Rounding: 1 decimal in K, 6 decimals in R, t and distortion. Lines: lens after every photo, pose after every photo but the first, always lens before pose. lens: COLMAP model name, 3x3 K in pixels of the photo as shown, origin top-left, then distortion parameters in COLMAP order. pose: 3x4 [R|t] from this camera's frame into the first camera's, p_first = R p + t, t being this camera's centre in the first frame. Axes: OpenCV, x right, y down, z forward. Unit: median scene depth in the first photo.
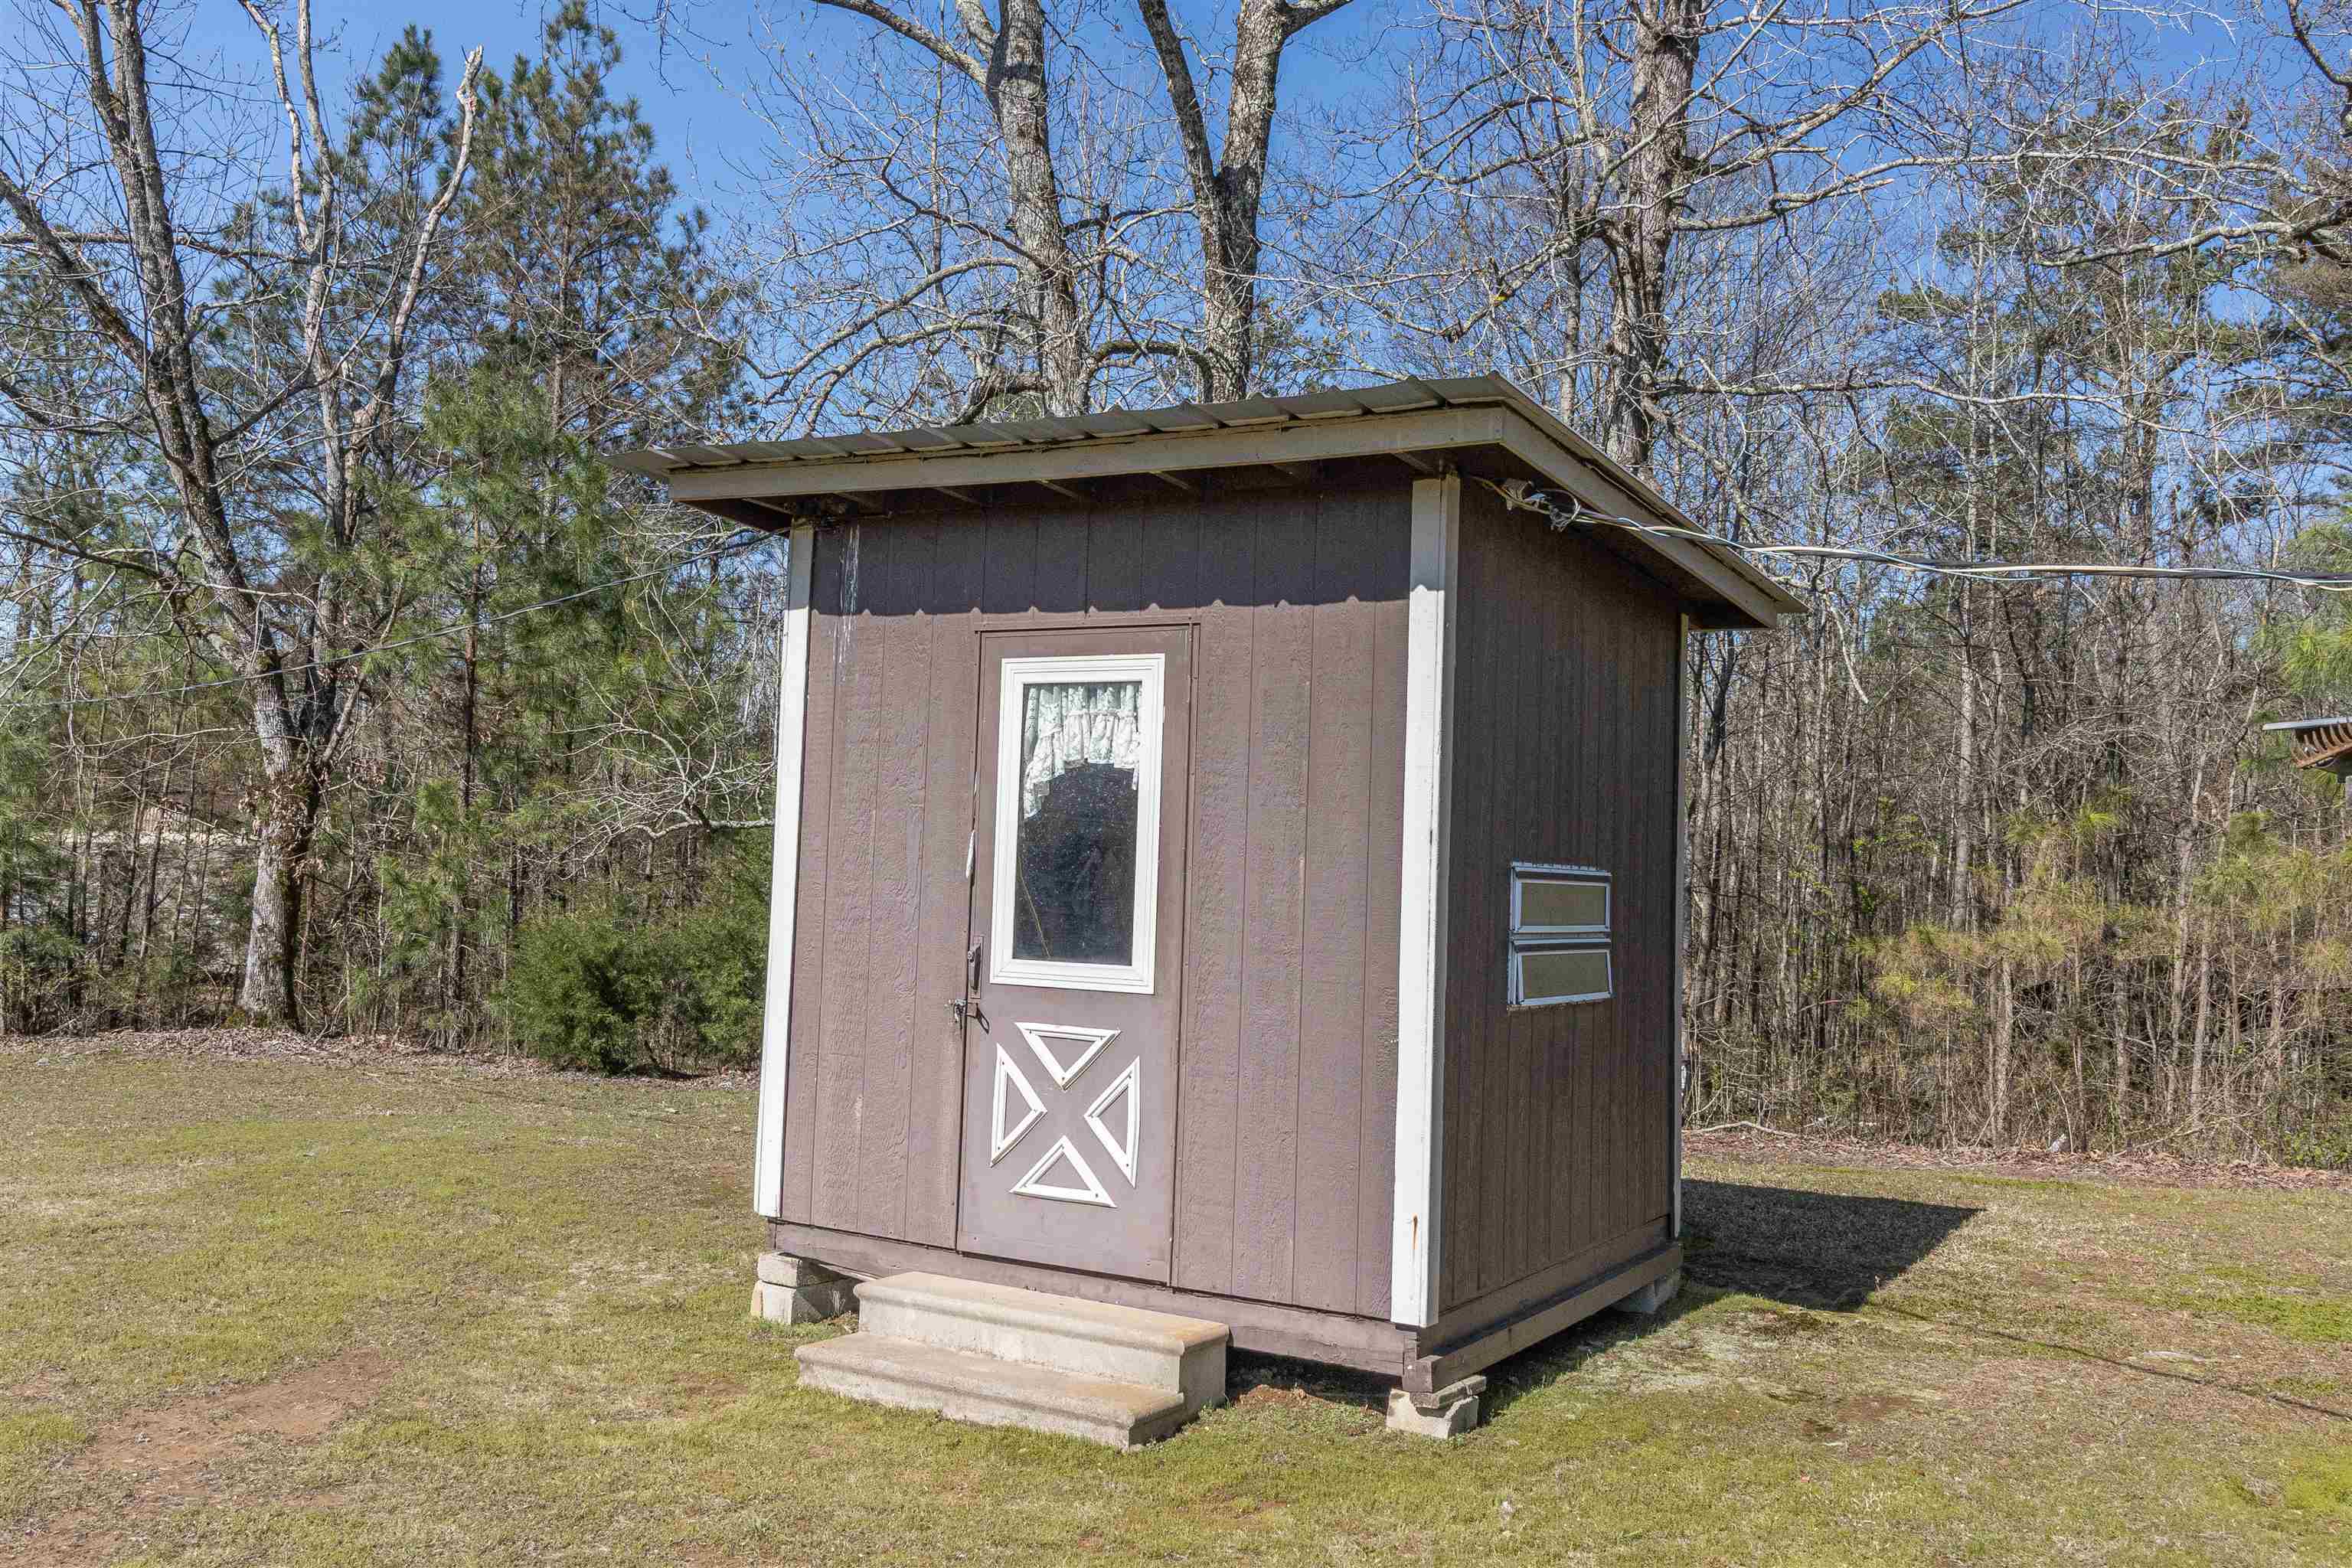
lens RADIAL K [[1969.5, 0, 1176.0], [0, 1969.5, 784.0], [0, 0, 1]] dist [0.005067, -0.000453]
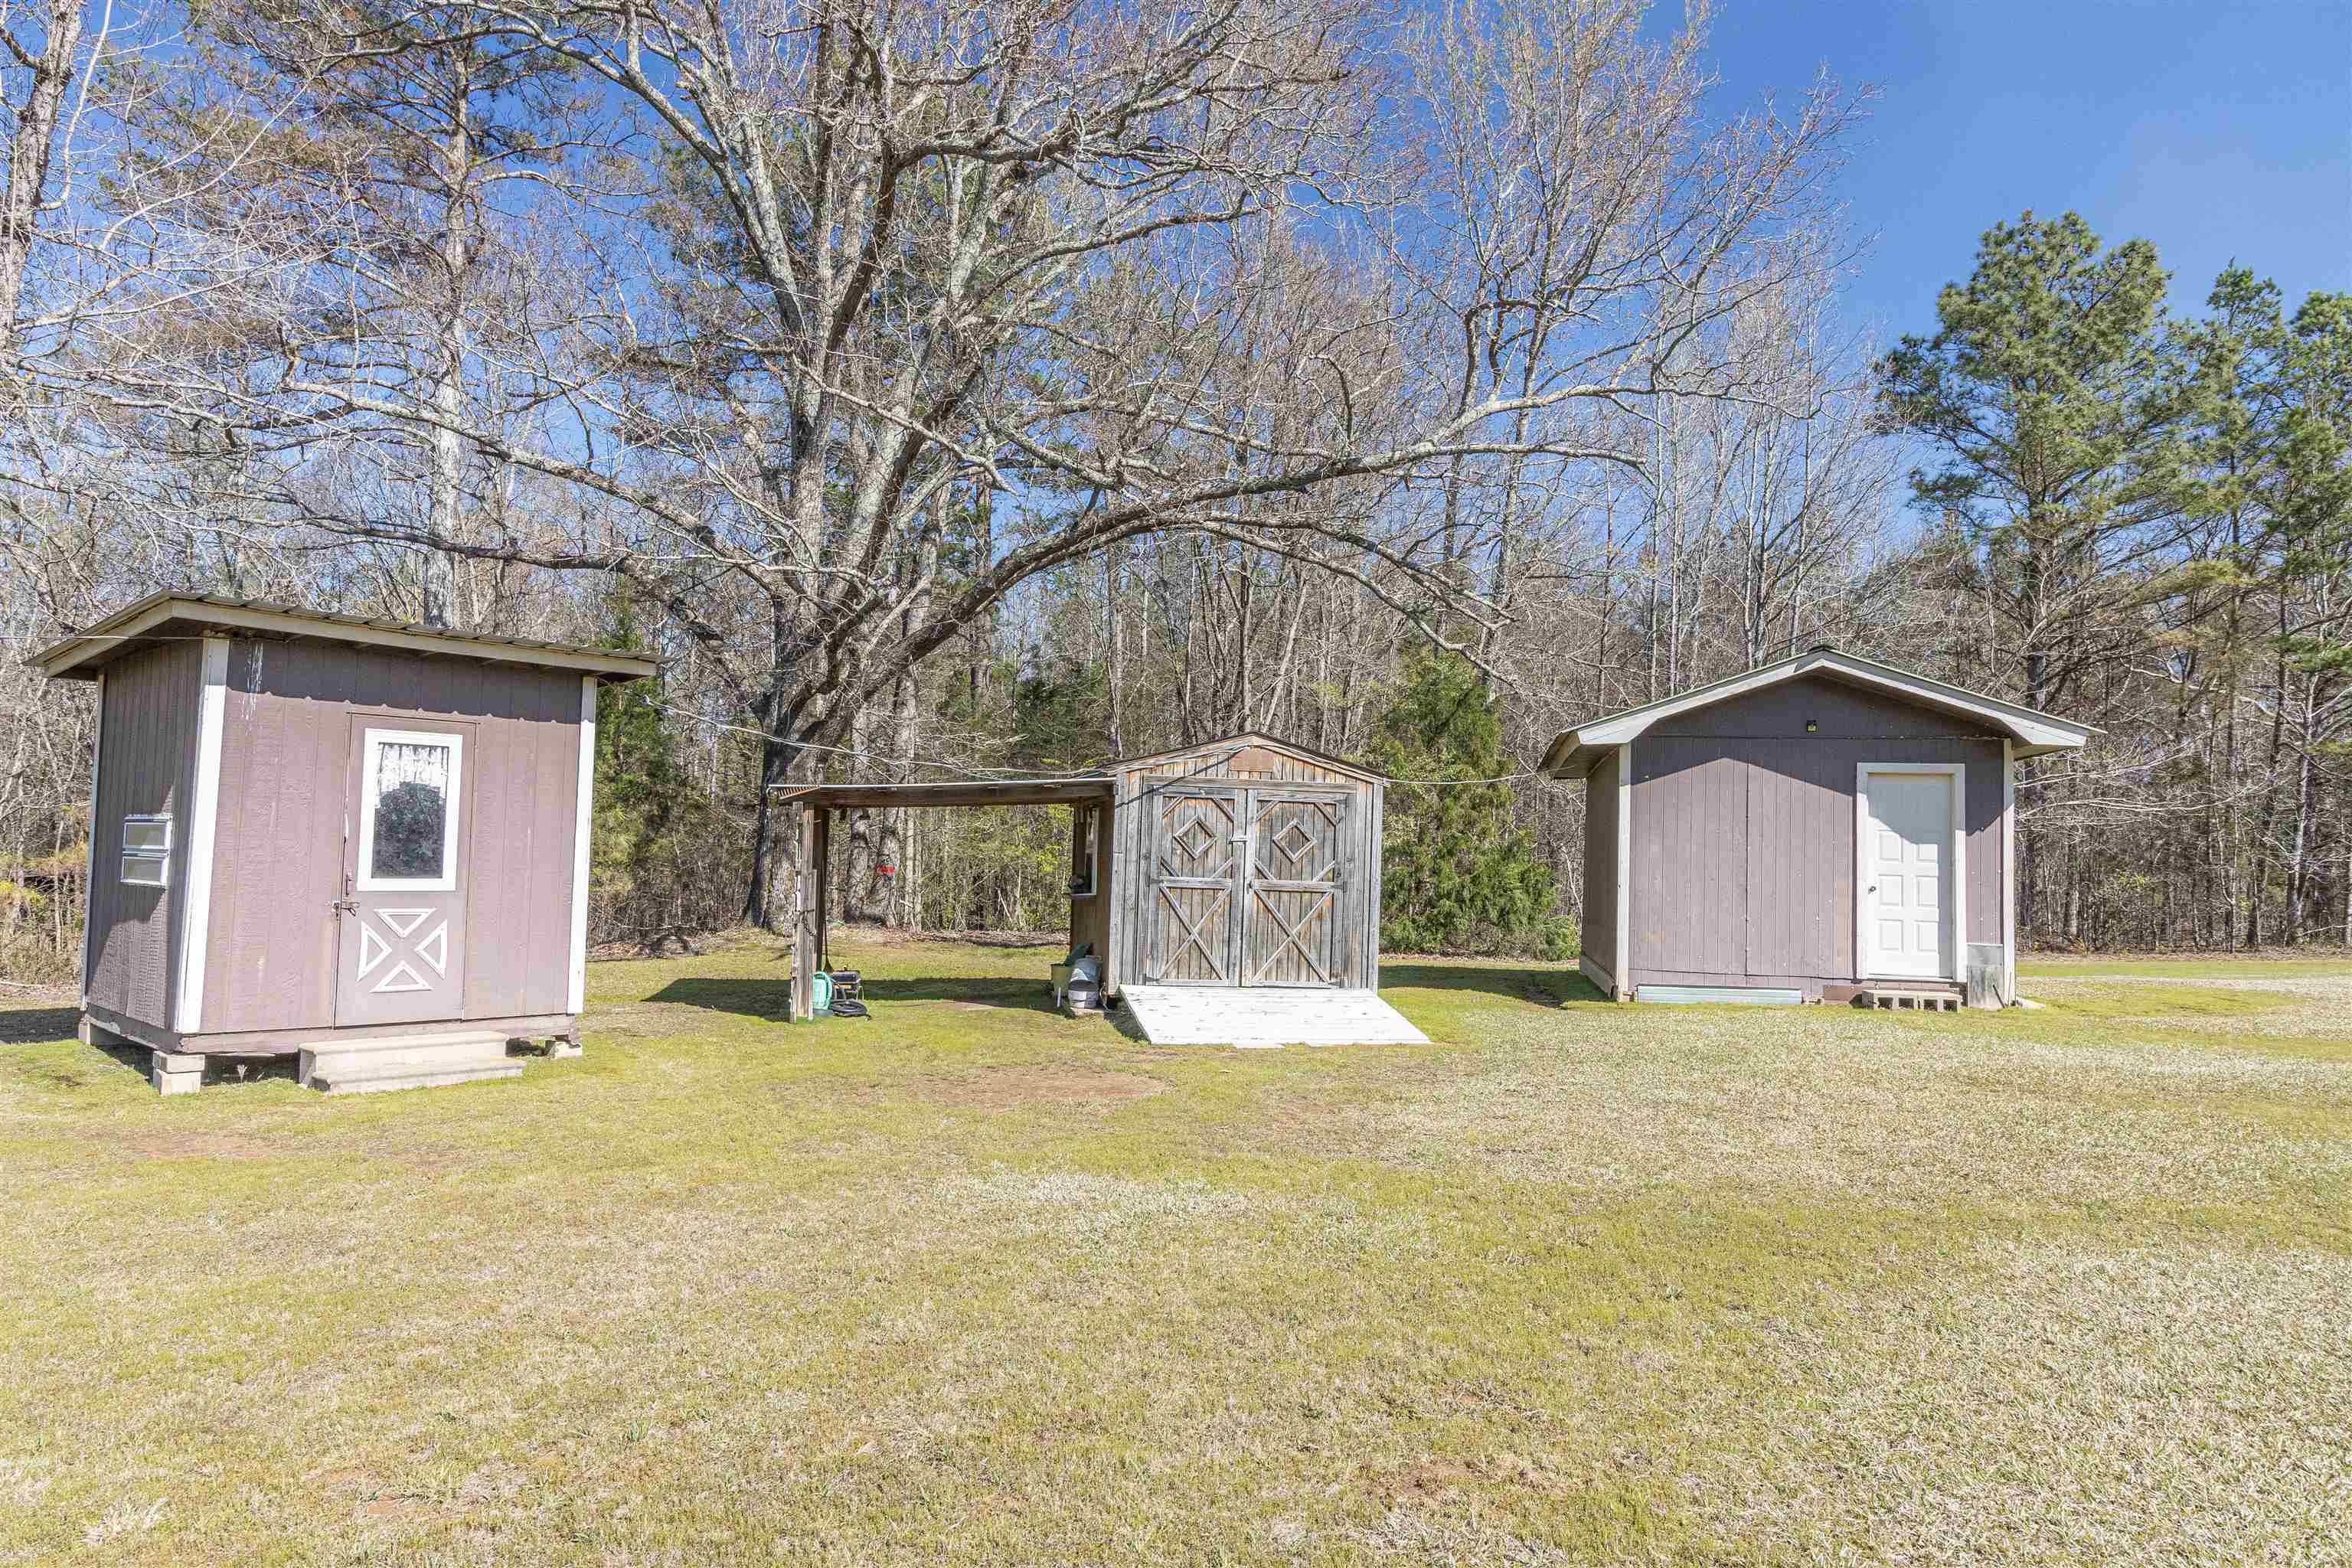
lens RADIAL K [[1517.8, 0, 1176.0], [0, 1517.8, 784.0], [0, 0, 1]] dist [0.001933, 0.000098]
pose [[0.202988, 0.014385, 0.979076, -1.462351], [-0.065923, 0.997824, -0.000992, -0.061394], [-0.976960, -0.064343, 0.203494, -0.119135]]
